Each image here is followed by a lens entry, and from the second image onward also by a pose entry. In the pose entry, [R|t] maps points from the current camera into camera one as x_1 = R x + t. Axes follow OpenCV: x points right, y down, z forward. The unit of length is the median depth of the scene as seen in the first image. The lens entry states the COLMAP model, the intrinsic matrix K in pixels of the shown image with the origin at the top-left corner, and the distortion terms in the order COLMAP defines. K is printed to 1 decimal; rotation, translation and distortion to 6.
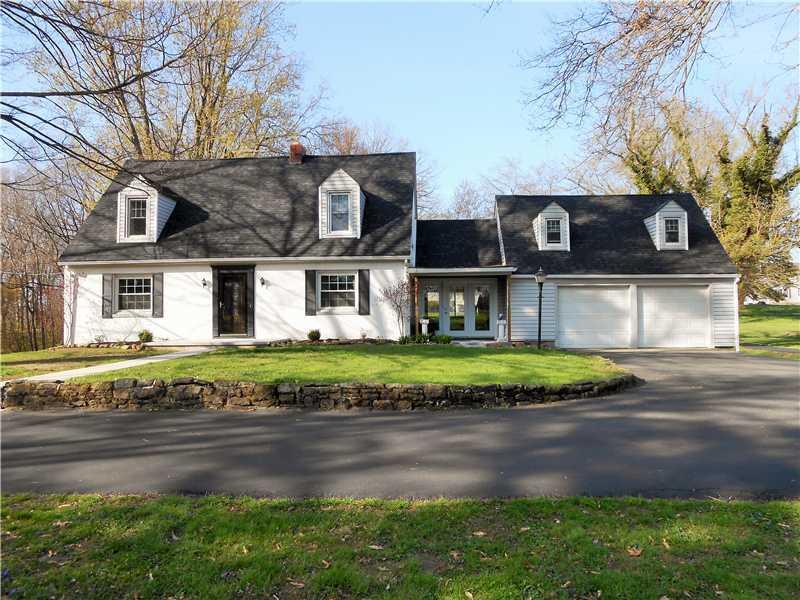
lens RADIAL K [[626.1, 0, 394.7], [0, 626.1, 299.0], [0, 0, 1]] dist [-0.027453, 0.059917]
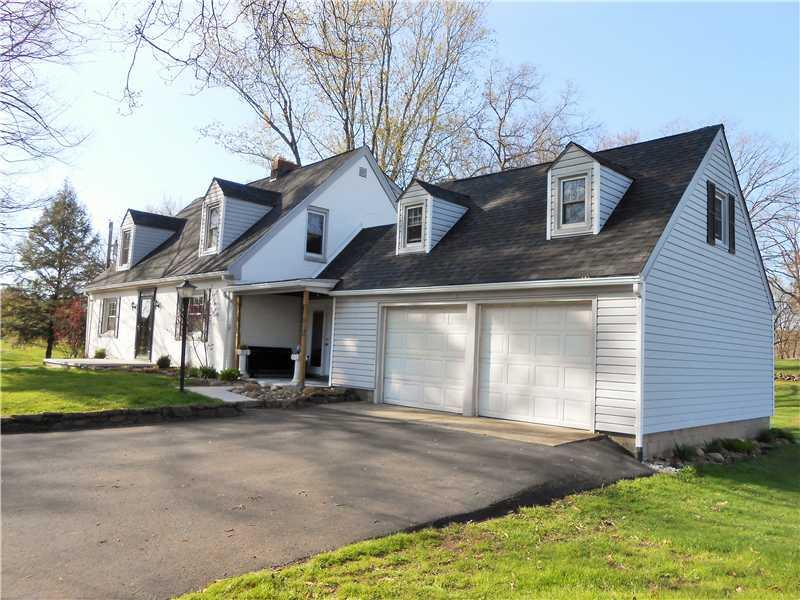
lens RADIAL K [[626.1, 0, 394.7], [0, 626.1, 299.0], [0, 0, 1]] dist [-0.027453, 0.059917]
pose [[0.727271, -0.017092, -0.686138, 0.720892], [-0.026238, 0.998267, -0.052679, 0.004997], [0.685849, 0.056315, 0.725562, 0.538286]]
